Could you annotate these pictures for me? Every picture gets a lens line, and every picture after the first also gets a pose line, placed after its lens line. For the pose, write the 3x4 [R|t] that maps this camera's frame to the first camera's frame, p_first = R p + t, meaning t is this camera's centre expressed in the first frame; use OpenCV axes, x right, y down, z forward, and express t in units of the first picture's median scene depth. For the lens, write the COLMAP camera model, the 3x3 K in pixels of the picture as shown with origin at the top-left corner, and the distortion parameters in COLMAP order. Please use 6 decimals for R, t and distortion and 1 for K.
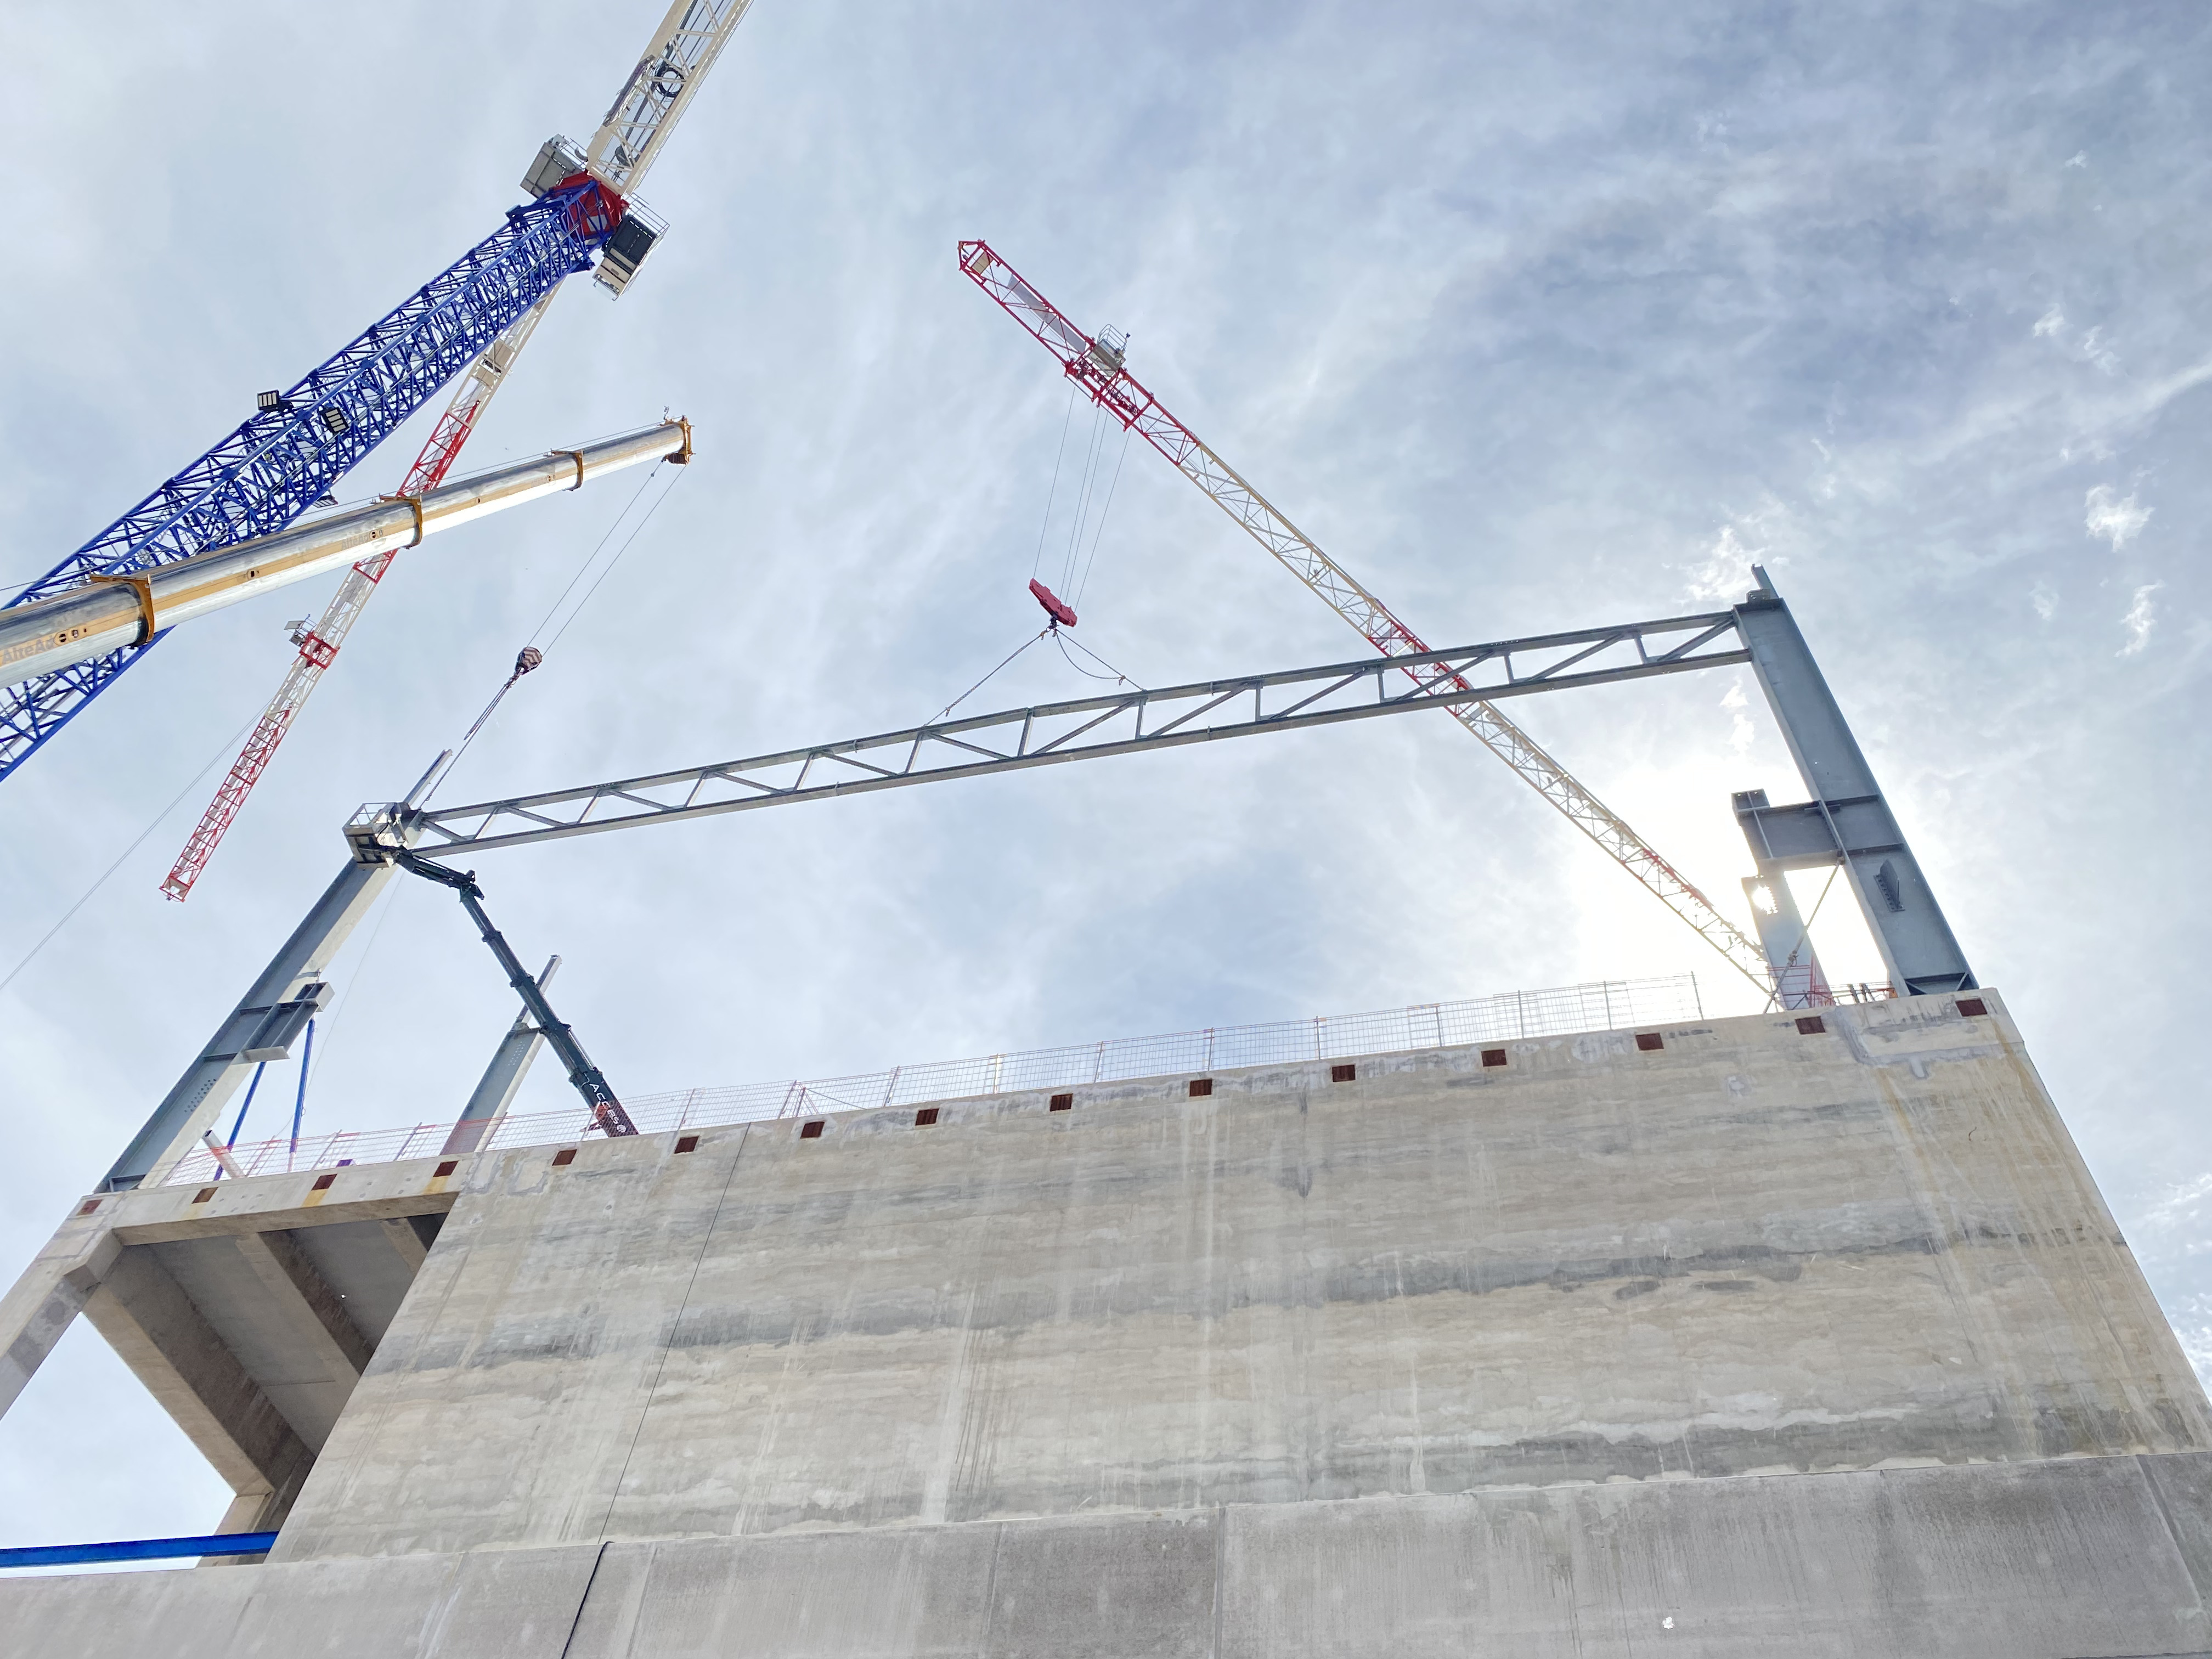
lens RADIAL K [[1673.4, 0, 1111.2], [0, 1673.4, 829.3], [0, 0, 1]] dist [-0.001999, -0.007887]
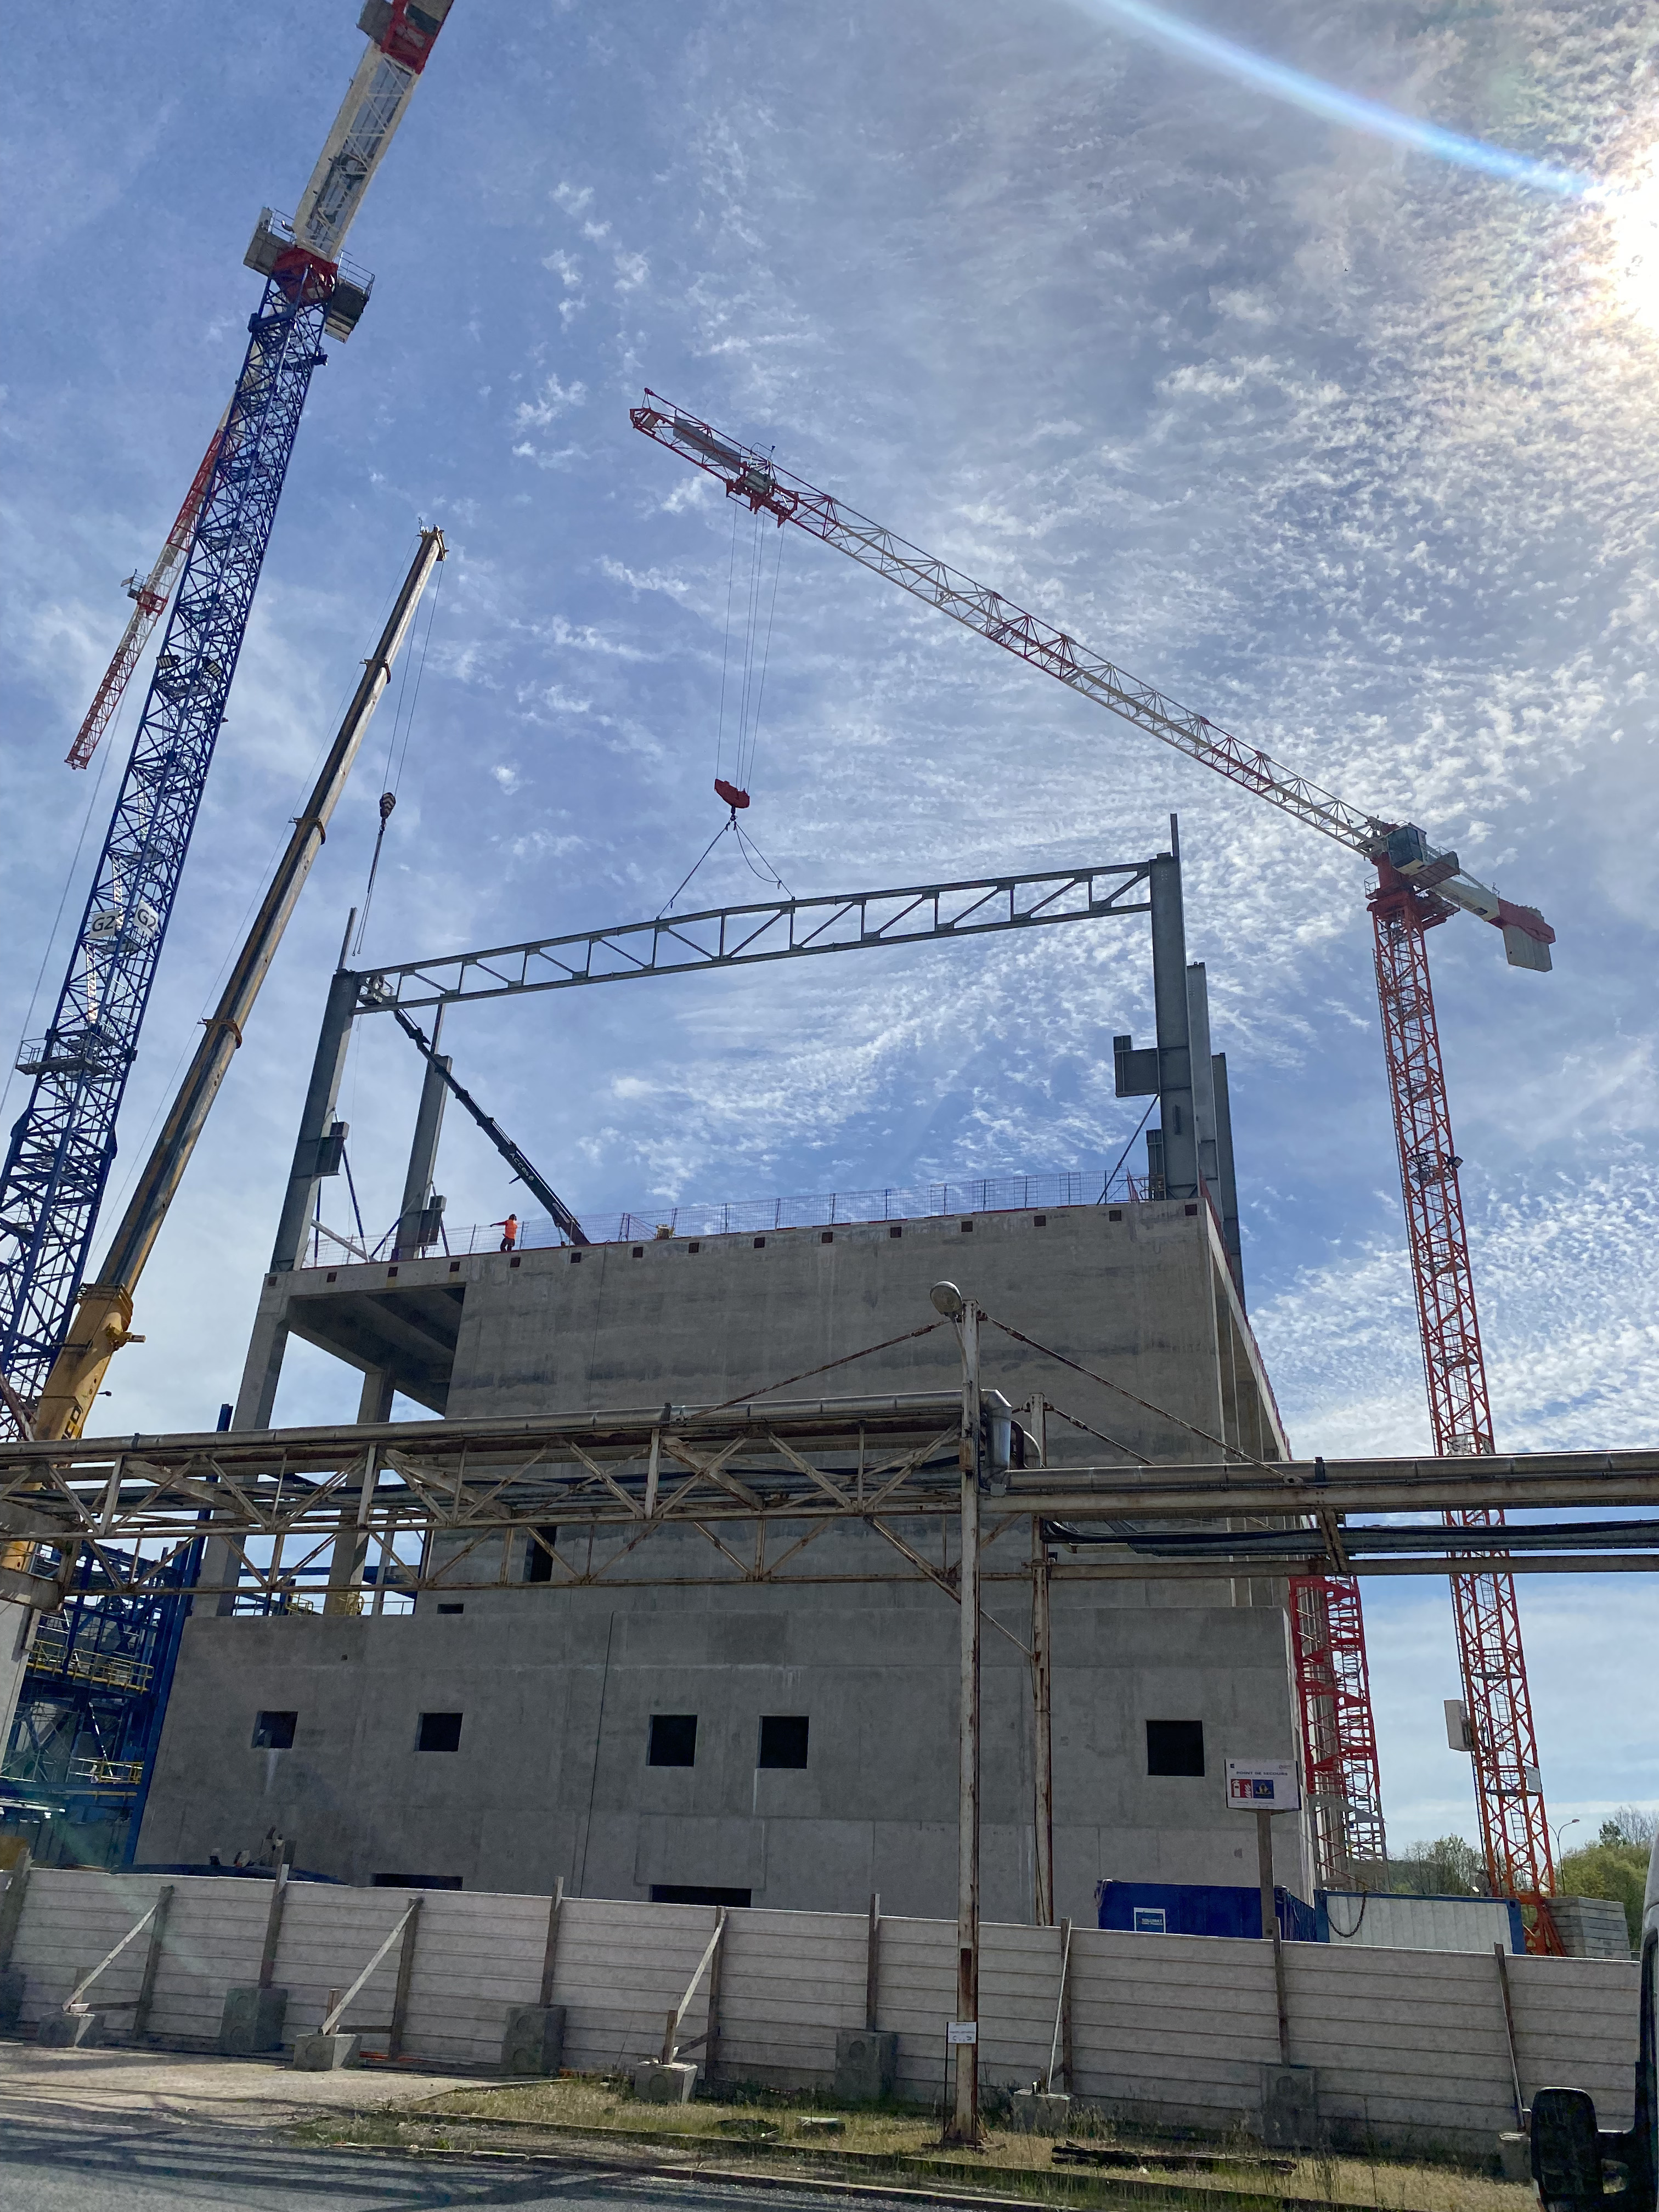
lens RADIAL K [[1657.1, 0, 822.0], [0, 1657.1, 1086.1], [0, 0, 1]] dist [0.004578, -0.007577]
pose [[0.995125, -0.074604, -0.064494, 0.205452], [0.095970, 0.883110, 0.459246, -0.995148], [0.022694, -0.463197, 0.885965, -0.733814]]
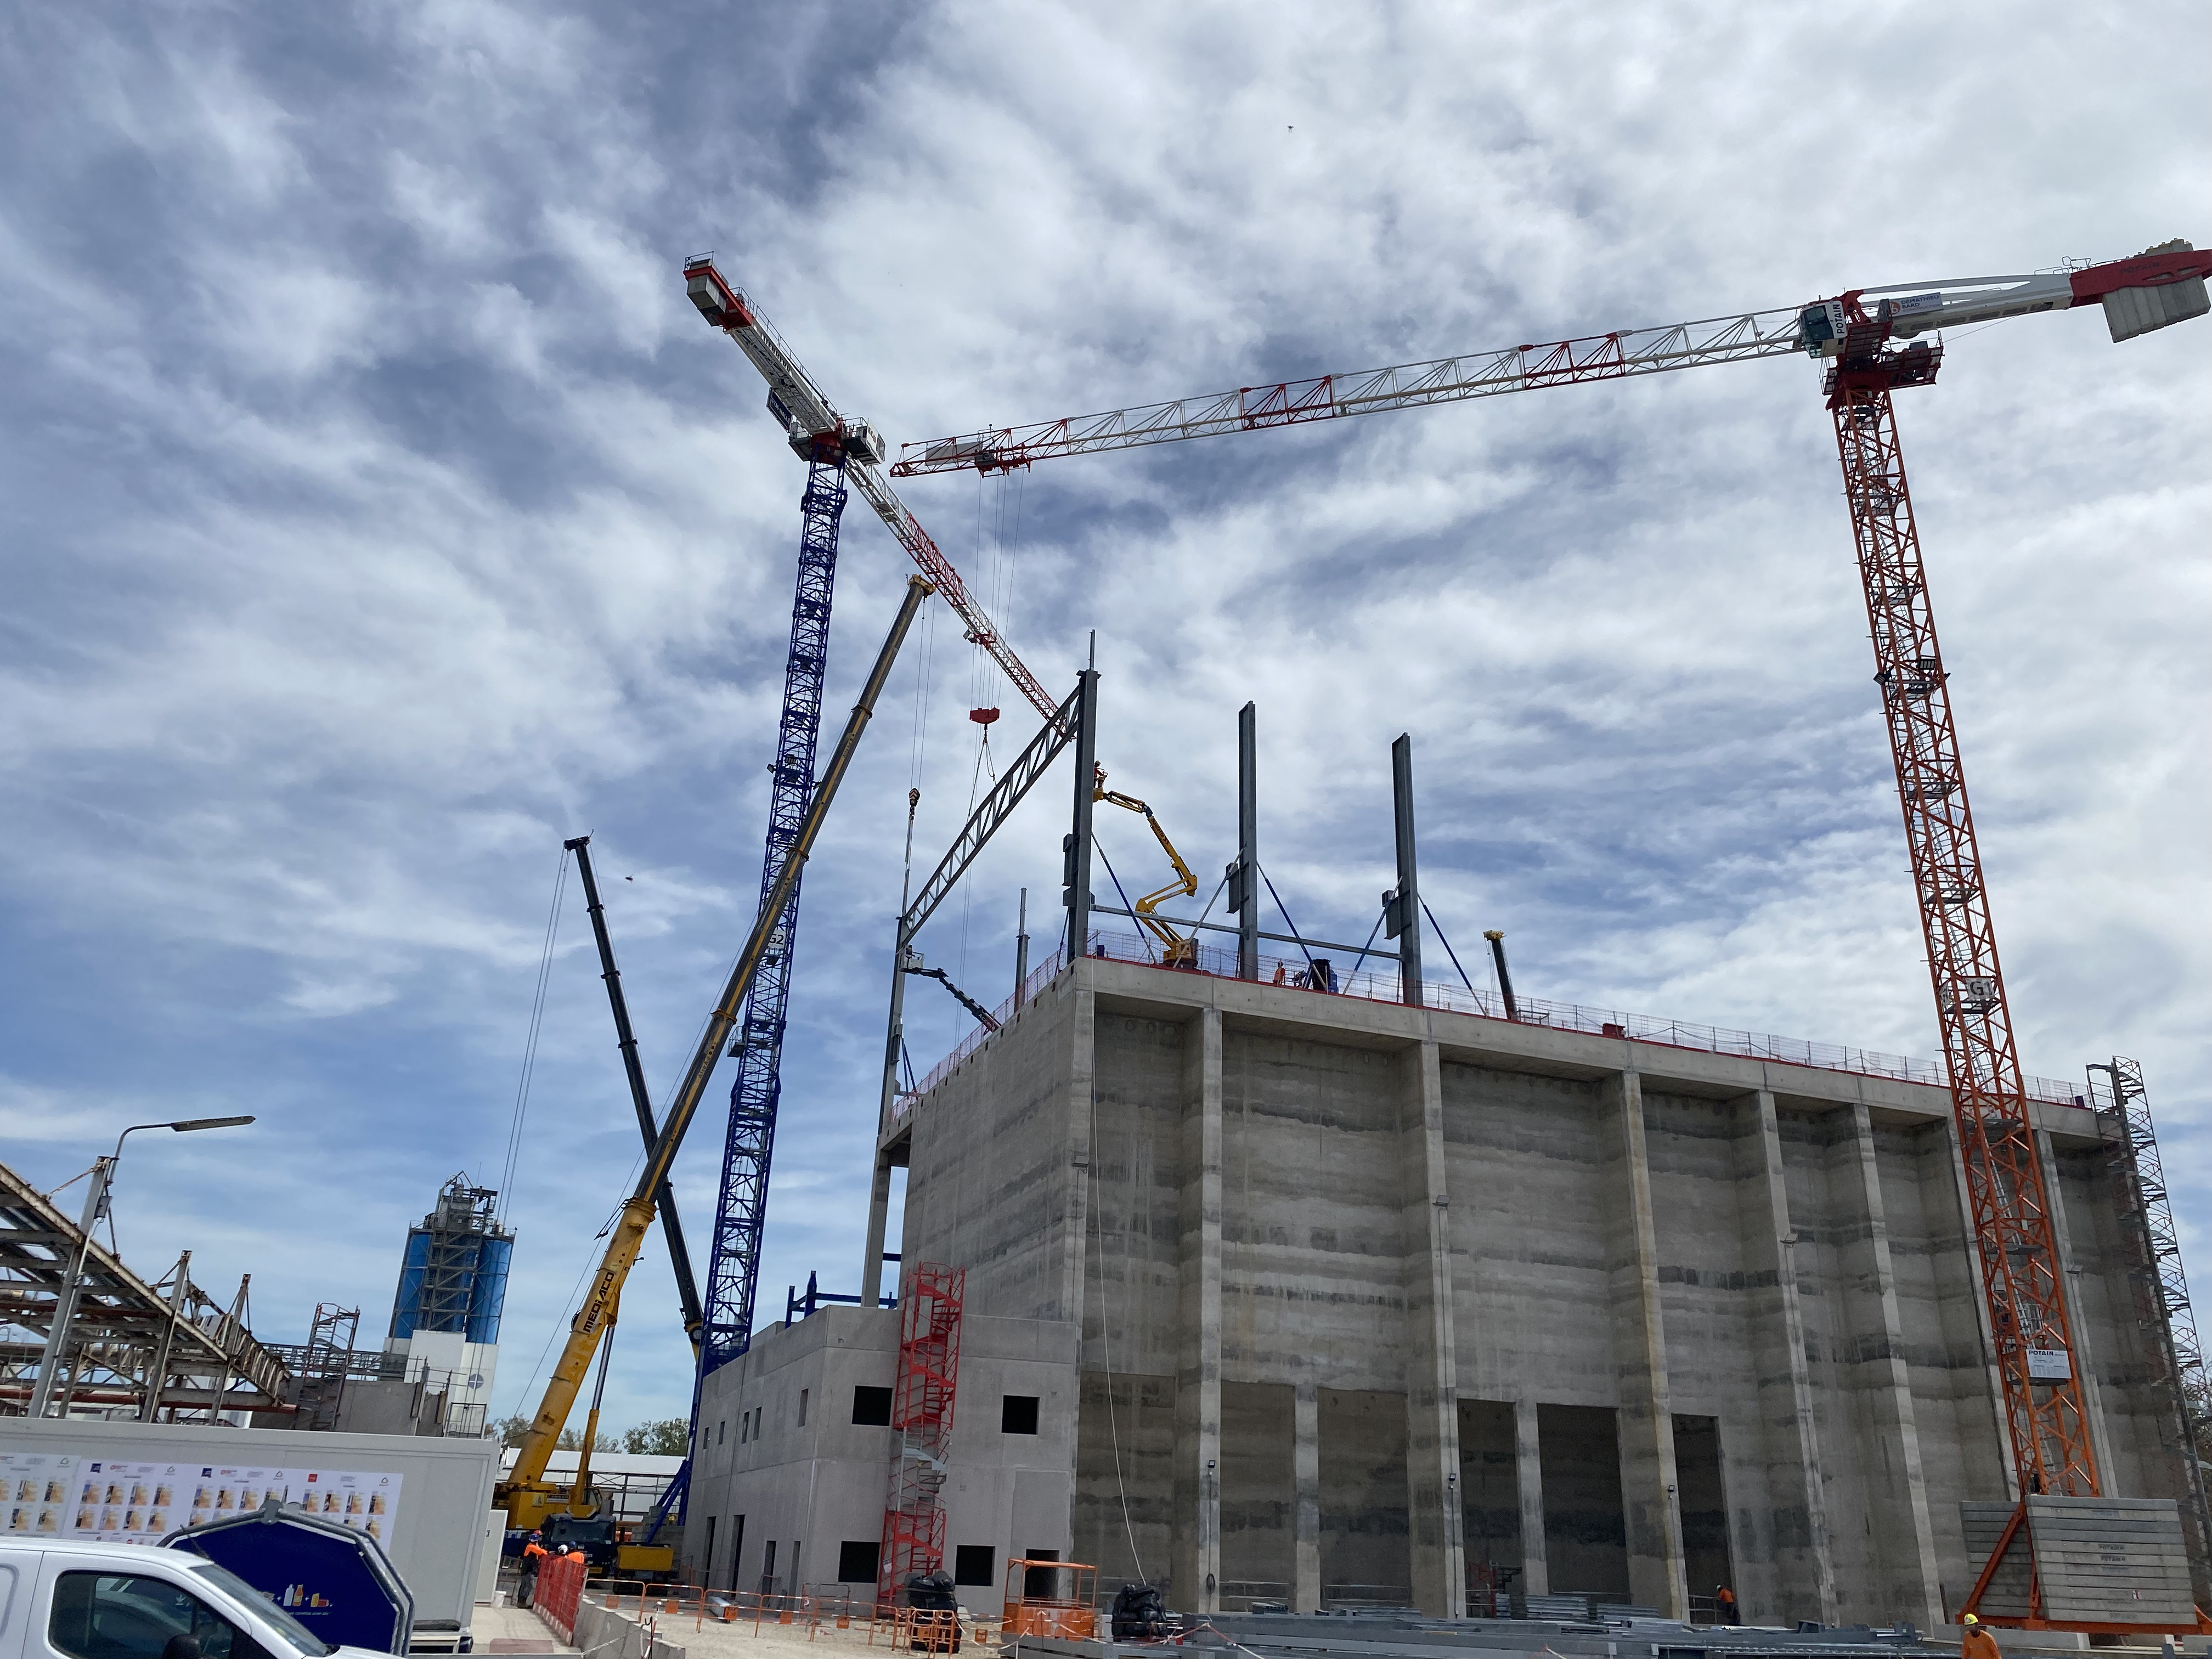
lens RADIAL K [[1657.1, 0, 1110.8], [0, 1657.1, 817.6], [0, 0, 1]] dist [0.004578, -0.007577]
pose [[0.542444, -0.398165, -0.739743, 2.502085], [0.693523, 0.709182, 0.126836, -0.335429], [0.474111, -0.581830, 0.660828, -0.504177]]
